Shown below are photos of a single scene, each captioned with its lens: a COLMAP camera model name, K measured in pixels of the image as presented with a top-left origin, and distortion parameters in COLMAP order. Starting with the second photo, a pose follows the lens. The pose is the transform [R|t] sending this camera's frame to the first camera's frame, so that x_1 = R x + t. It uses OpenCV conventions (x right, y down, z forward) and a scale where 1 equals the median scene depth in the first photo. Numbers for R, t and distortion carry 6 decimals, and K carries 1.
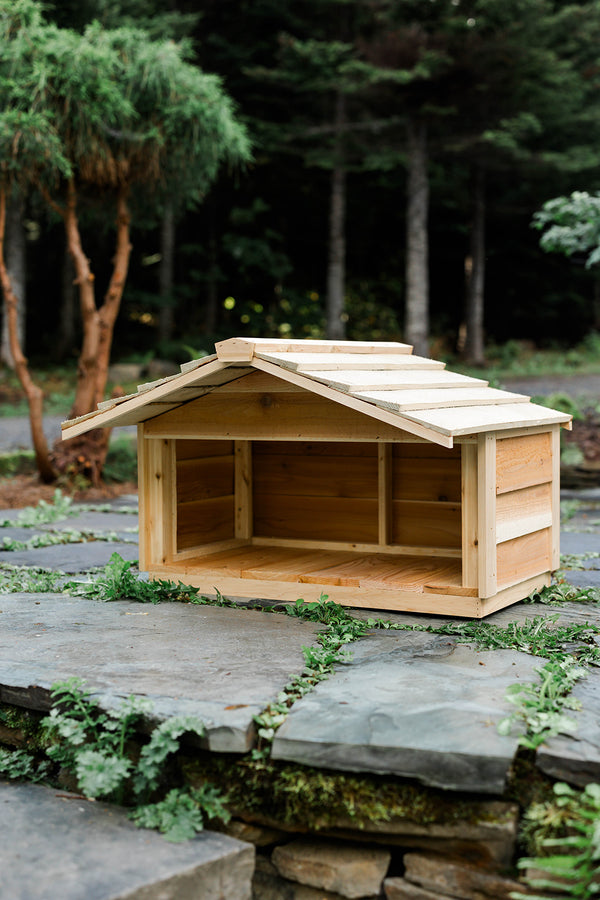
lens RADIAL K [[1293.1, 0, 301.4], [0, 1293.1, 449.0], [0, 0, 1]] dist [0.005425, 0.002990]
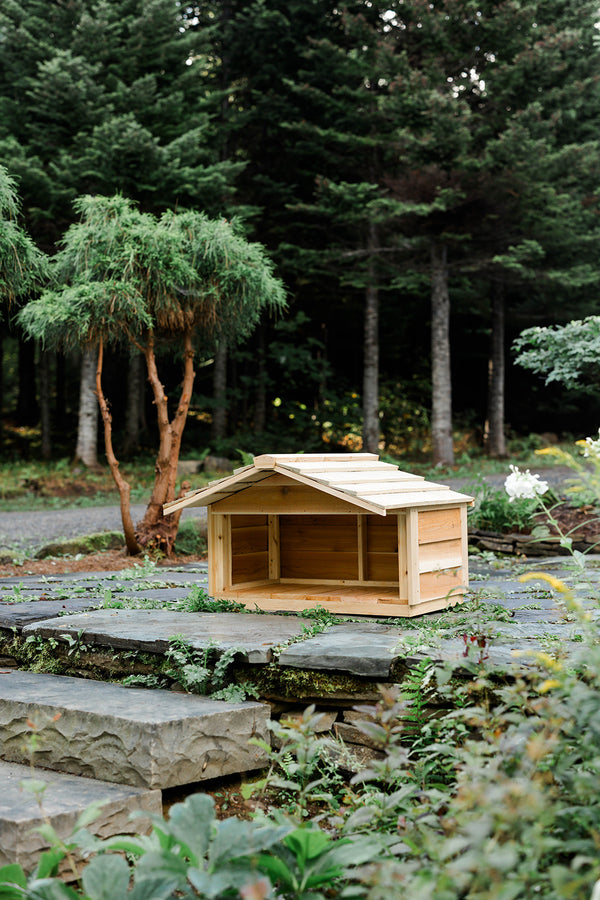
lens RADIAL K [[1270.4, 0, 298.8], [0, 1270.4, 449.7], [0, 0, 1]] dist [0.009081, 0.010563]
pose [[0.999073, -0.012129, -0.041302, 0.041374], [0.009230, 0.997527, -0.069672, 0.017201], [0.042045, 0.069226, 0.996715, -0.445584]]
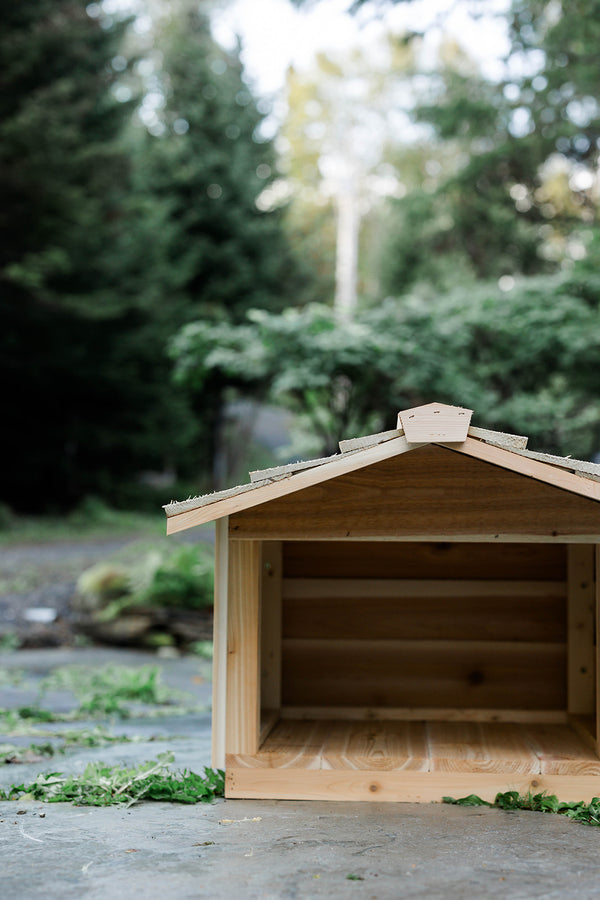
lens RADIAL K [[1368.4, 0, 303.0], [0, 1368.4, 451.6], [0, 0, 1]] dist [0.015723, -0.025648]
pose [[0.906357, 0.032439, 0.421265, -0.246886], [0.022766, 0.991850, -0.125357, 0.024980], [-0.421899, 0.123209, 0.898232, 0.259994]]
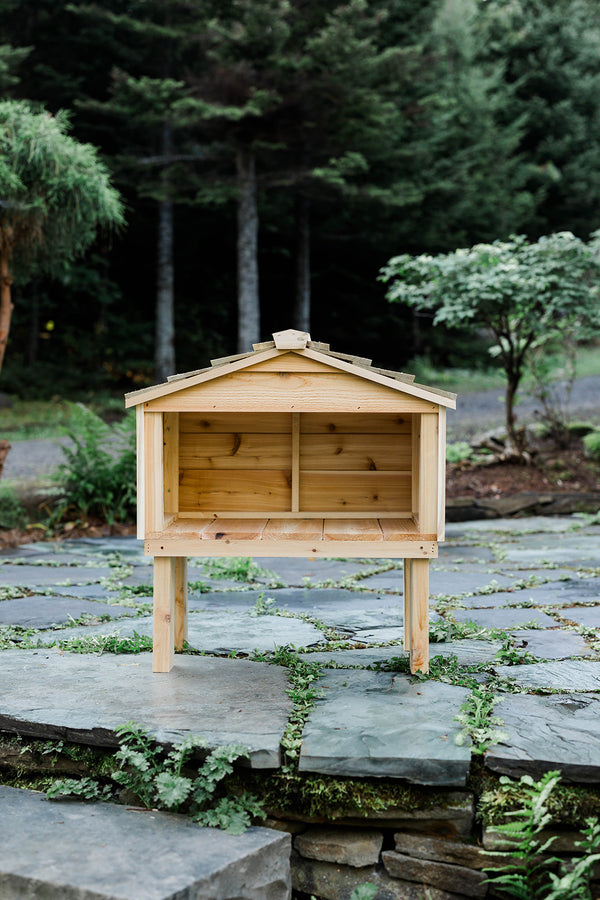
lens RADIAL K [[1335.3, 0, 317.7], [0, 1335.3, 444.9], [0, 0, 1]] dist [0.009825, 0.037263]
pose [[0.987529, -0.017556, 0.156455, -0.096340], [0.019635, 0.999738, -0.011752, -0.041520], [-0.156208, 0.014677, 0.987615, -0.188375]]
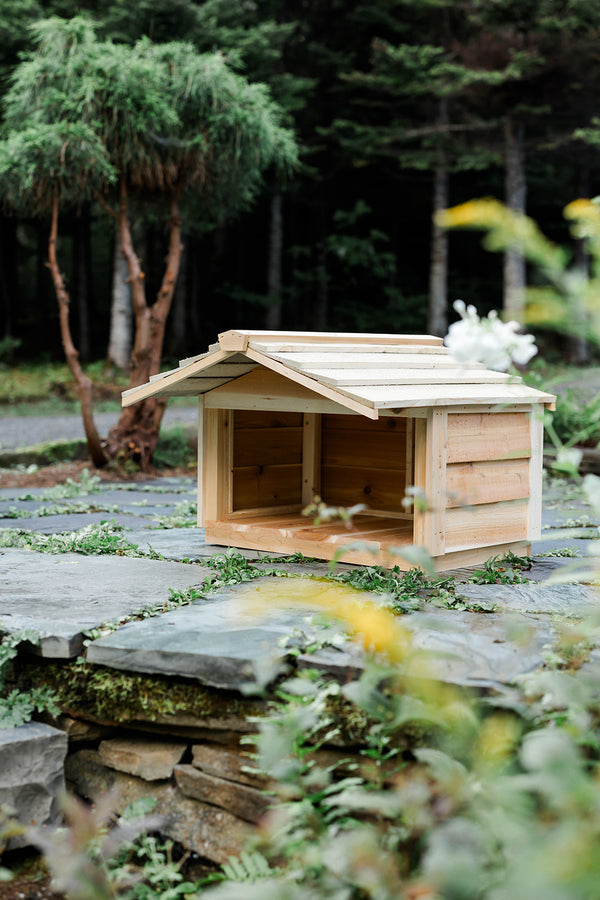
lens RADIAL K [[1289.1, 0, 301.8], [0, 1289.1, 442.3], [0, 0, 1]] dist [0.003926, 0.011412]
pose [[0.994315, 0.002237, -0.106459, 0.129909], [-0.002940, 0.999975, -0.006442, 0.018510], [0.106442, 0.006719, 0.994296, -0.071373]]
